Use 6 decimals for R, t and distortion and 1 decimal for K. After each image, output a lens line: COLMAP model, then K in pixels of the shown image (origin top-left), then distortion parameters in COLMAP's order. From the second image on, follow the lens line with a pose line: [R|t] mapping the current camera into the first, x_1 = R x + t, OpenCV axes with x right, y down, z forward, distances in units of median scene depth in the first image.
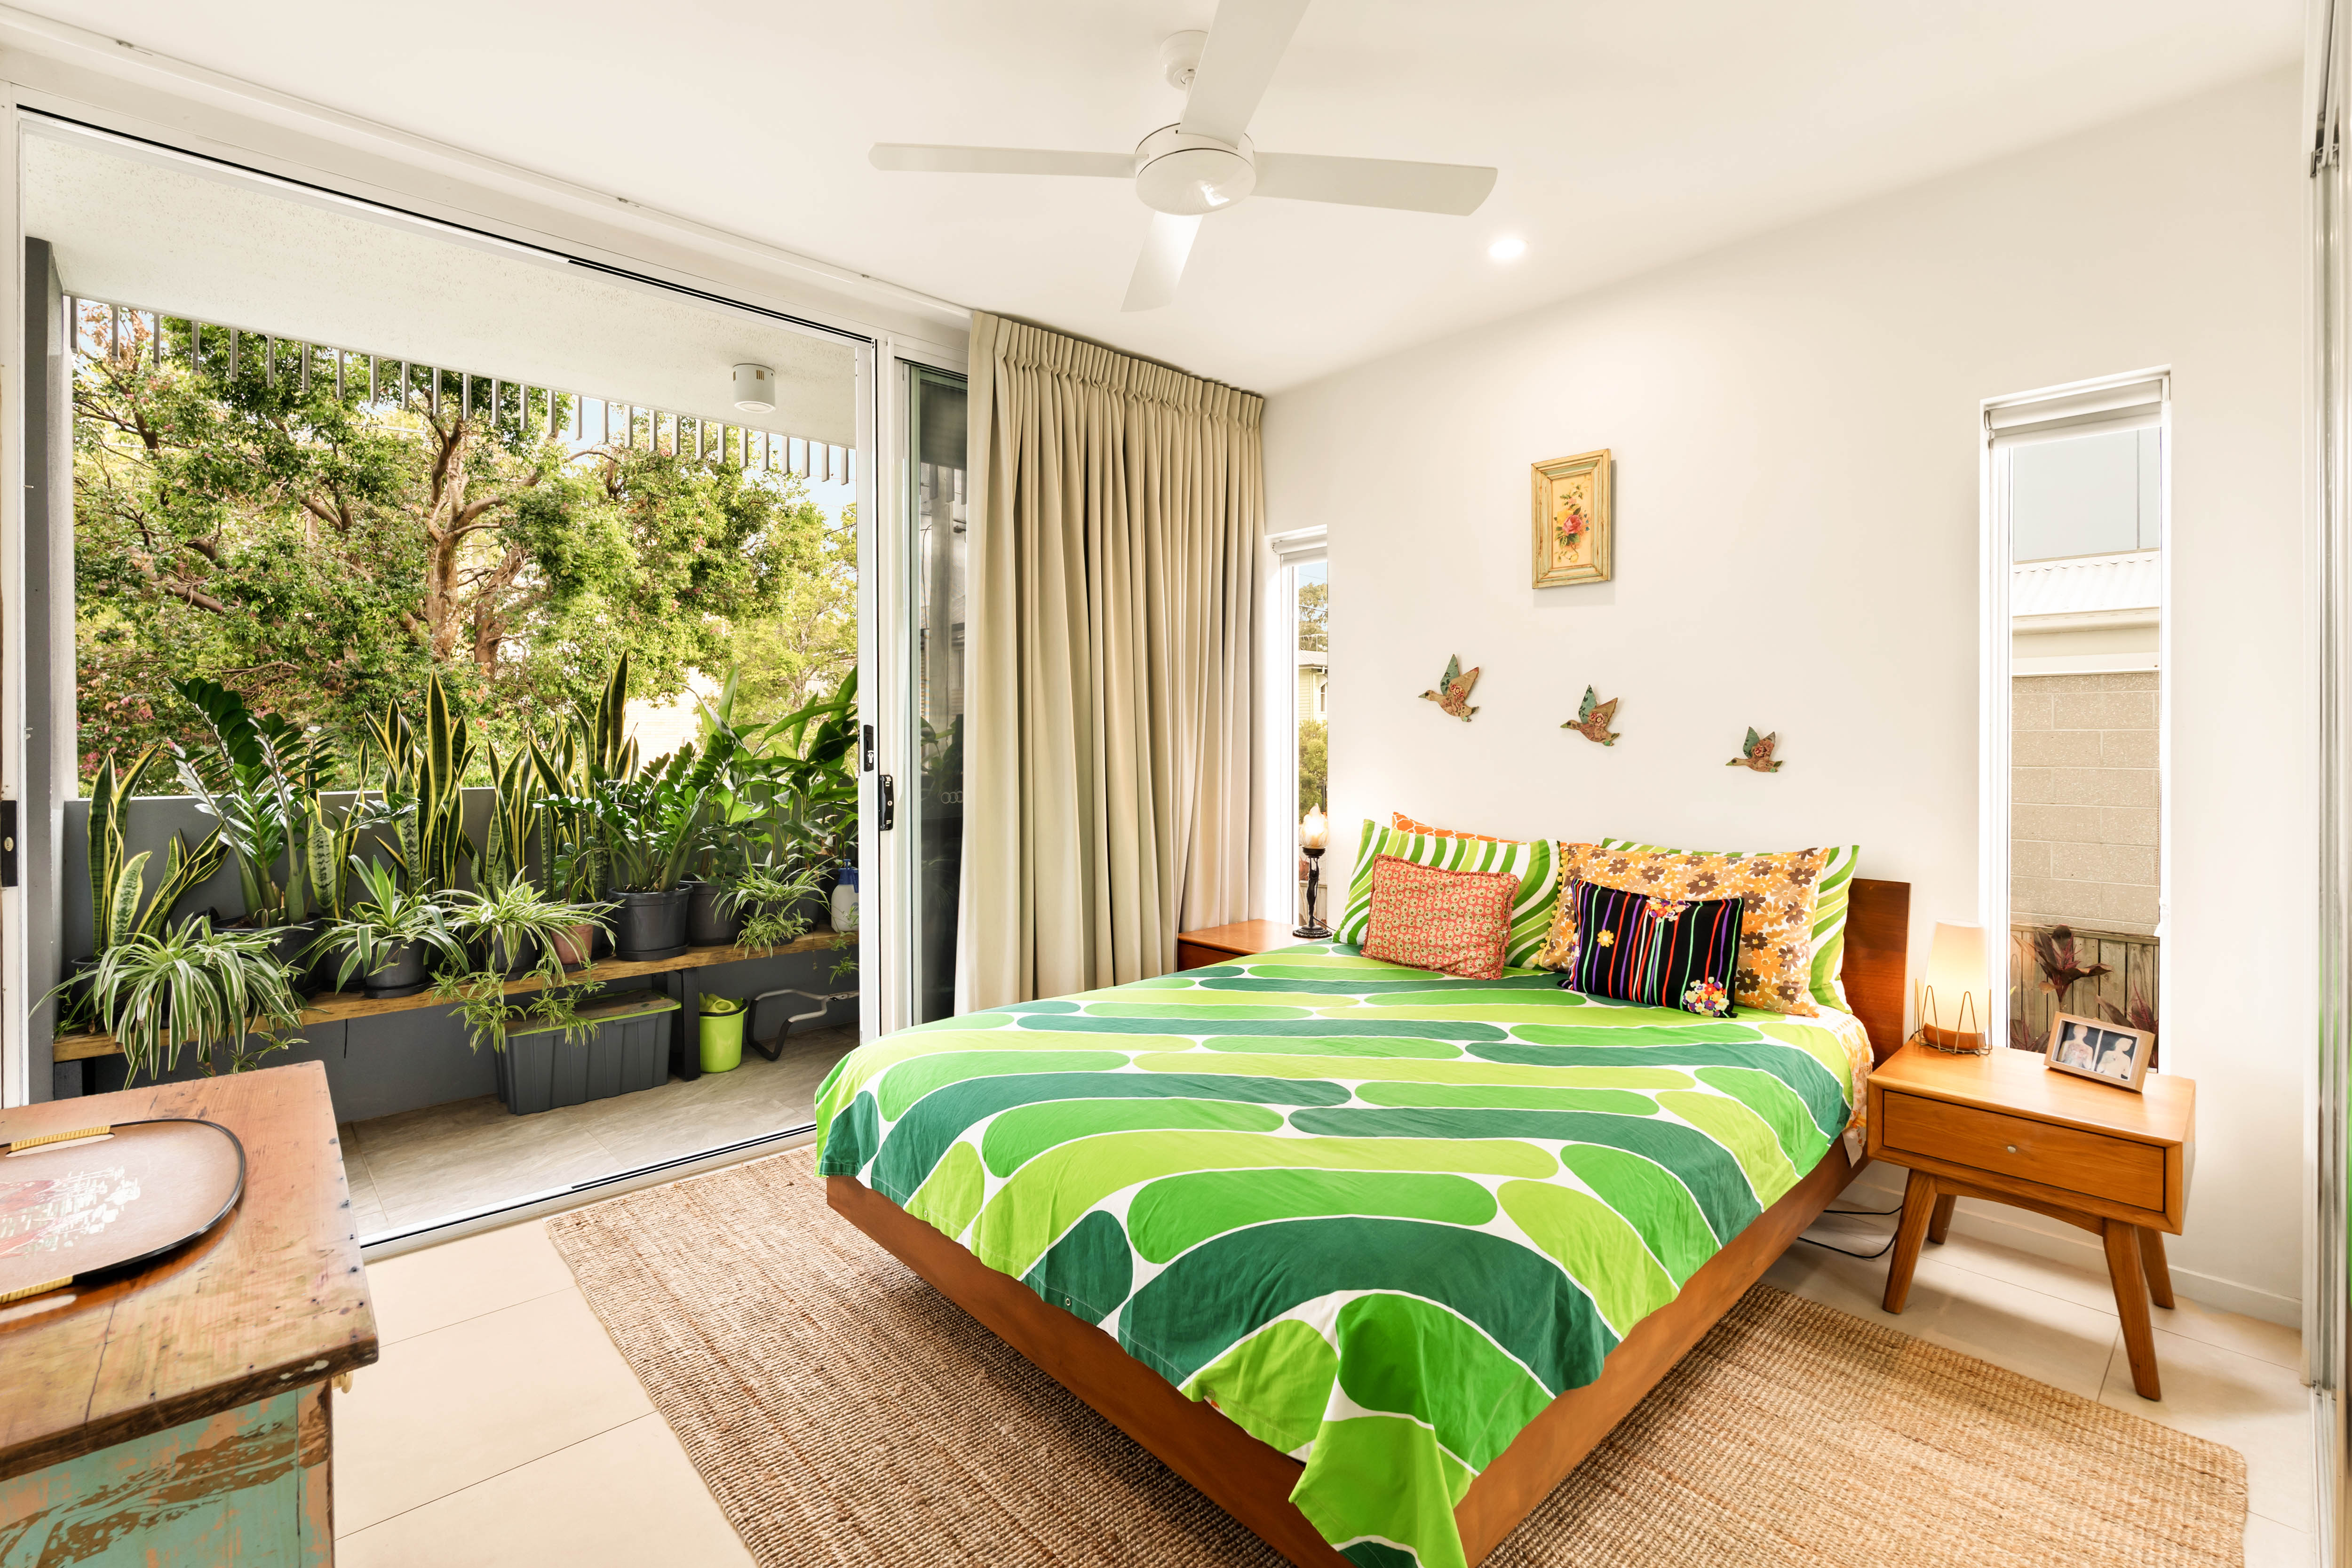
lens RADIAL K [[1028.3, 0, 1172.8], [0, 1028.3, 746.5], [0, 0, 1]] dist [-0.018205, 0.000232]
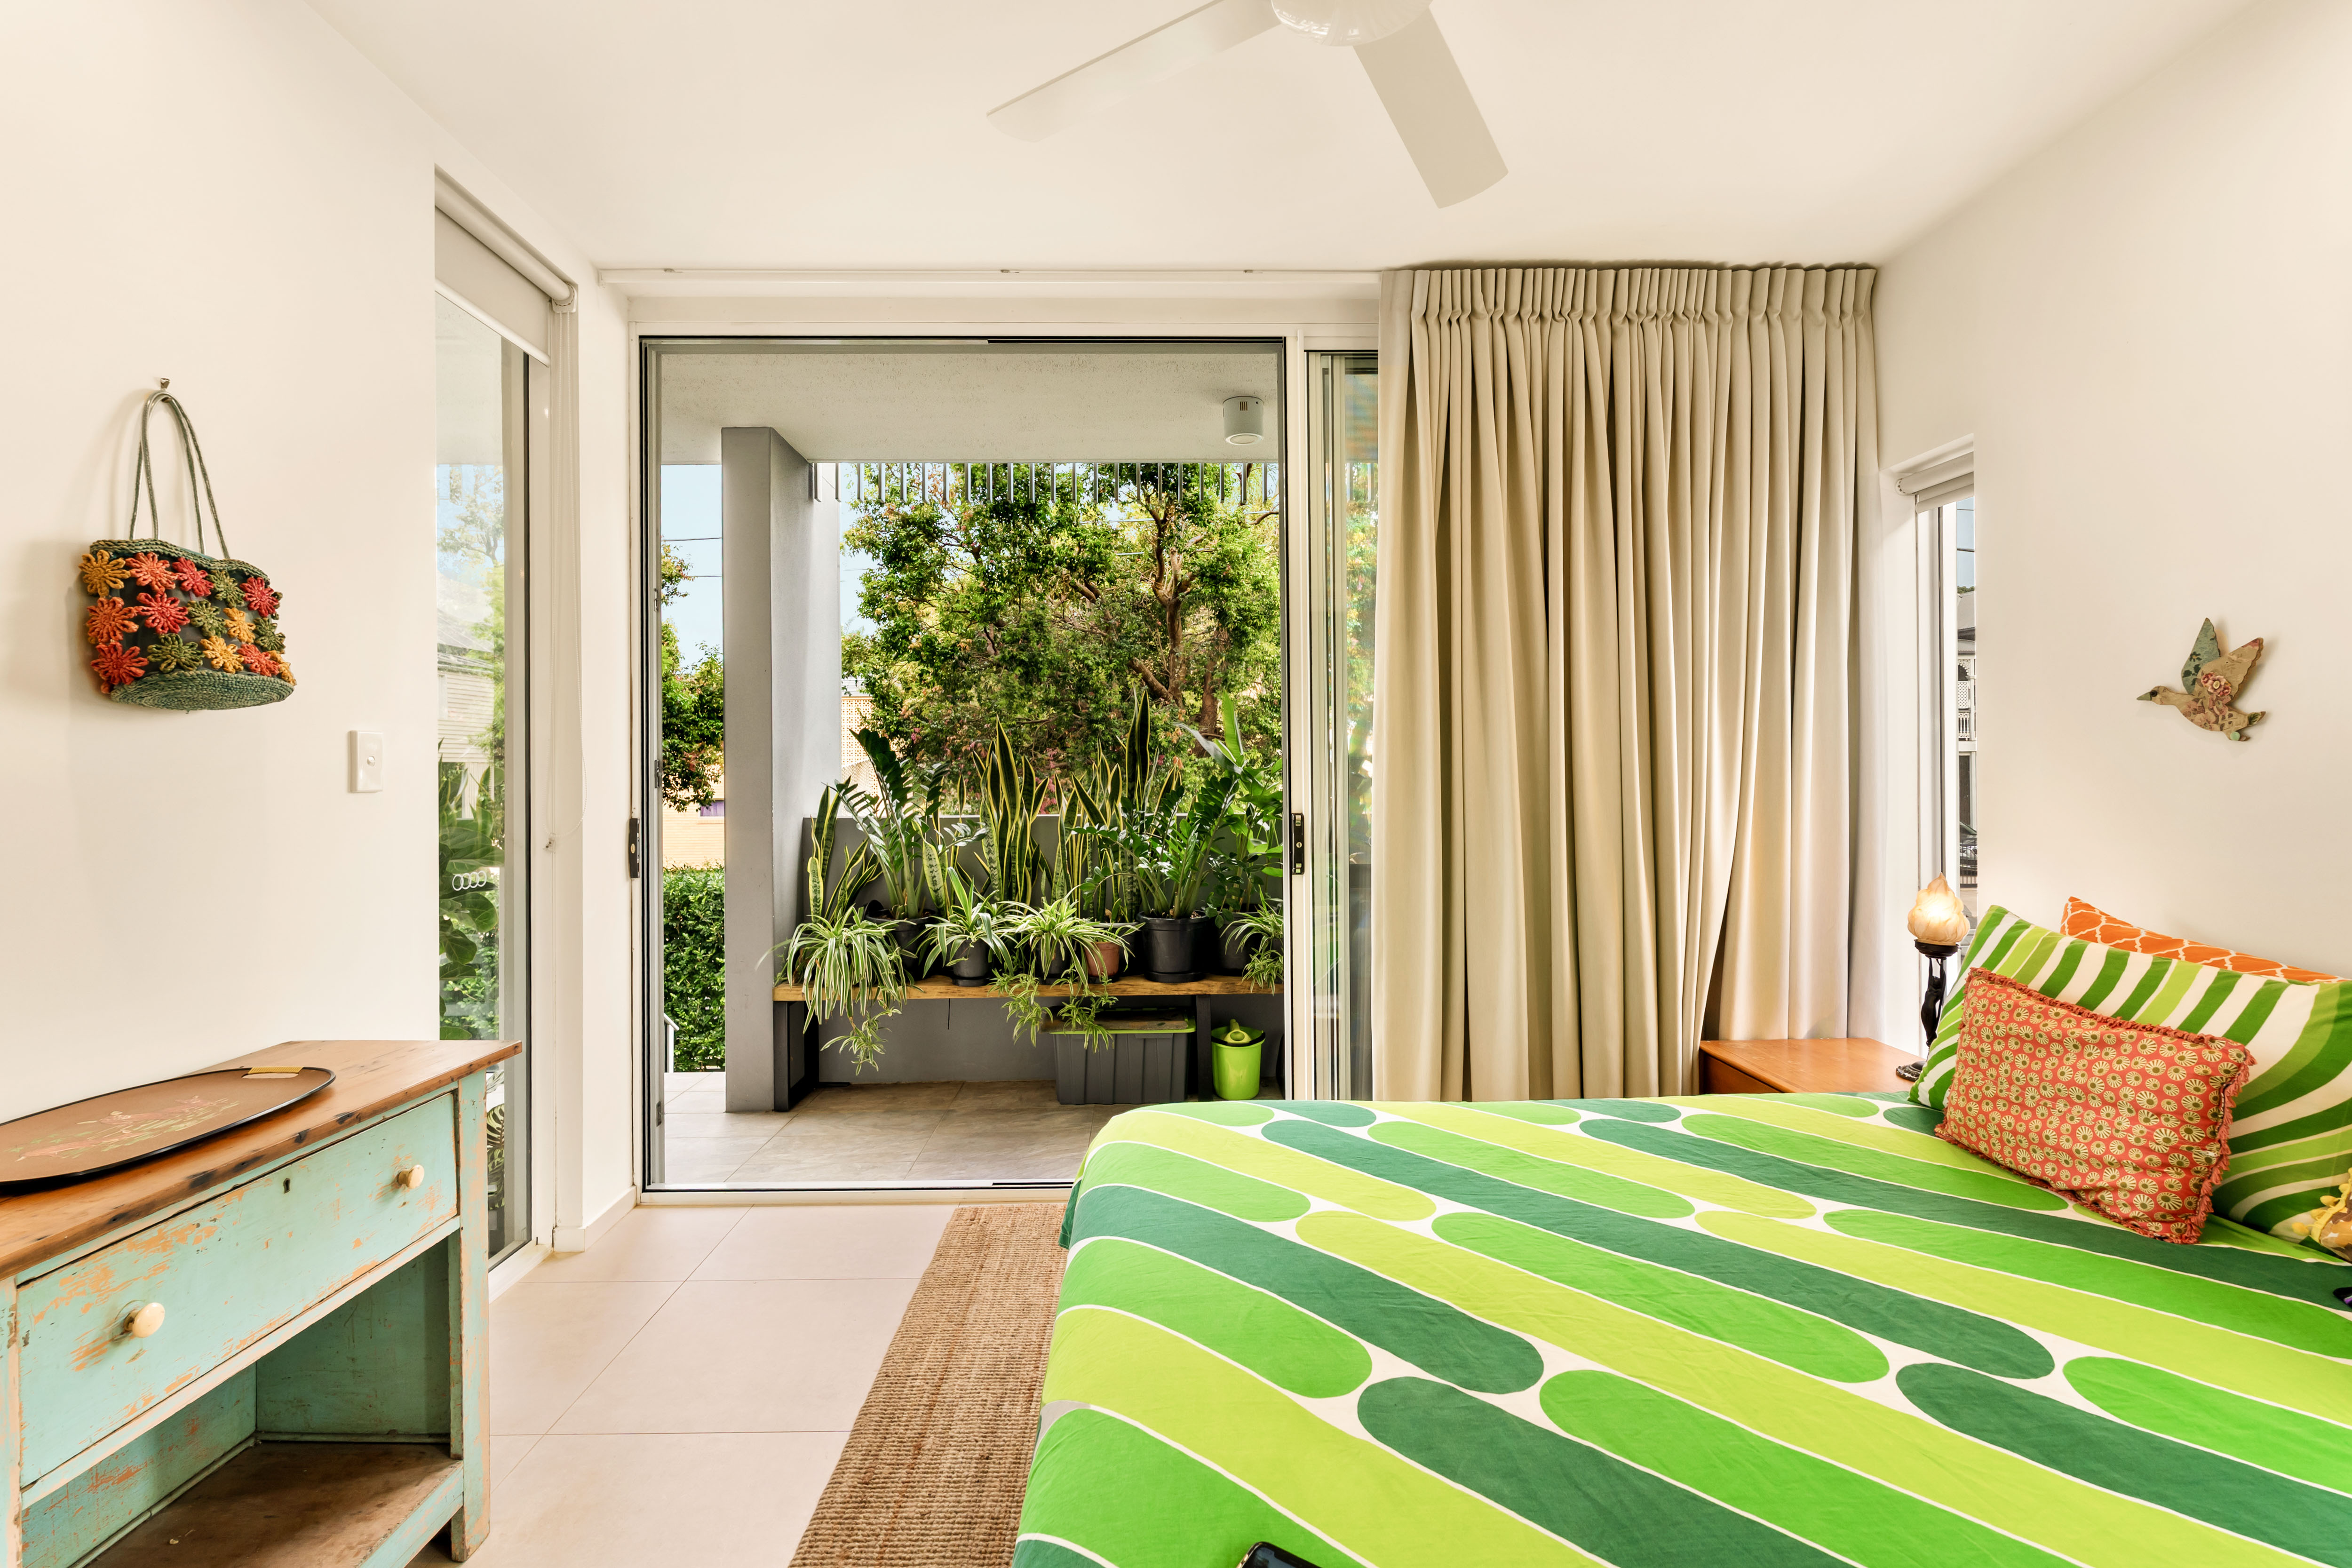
lens RADIAL K [[1030.8, 0, 1175.0], [0, 1030.8, 766.9], [0, 0, 1]] dist [-0.012127, 0.001346]
pose [[0.748902, -0.004475, -0.662665, 0.228443], [-0.002032, 0.999957, -0.009050, -0.004612], [0.662677, 0.008124, 0.748861, 0.233467]]
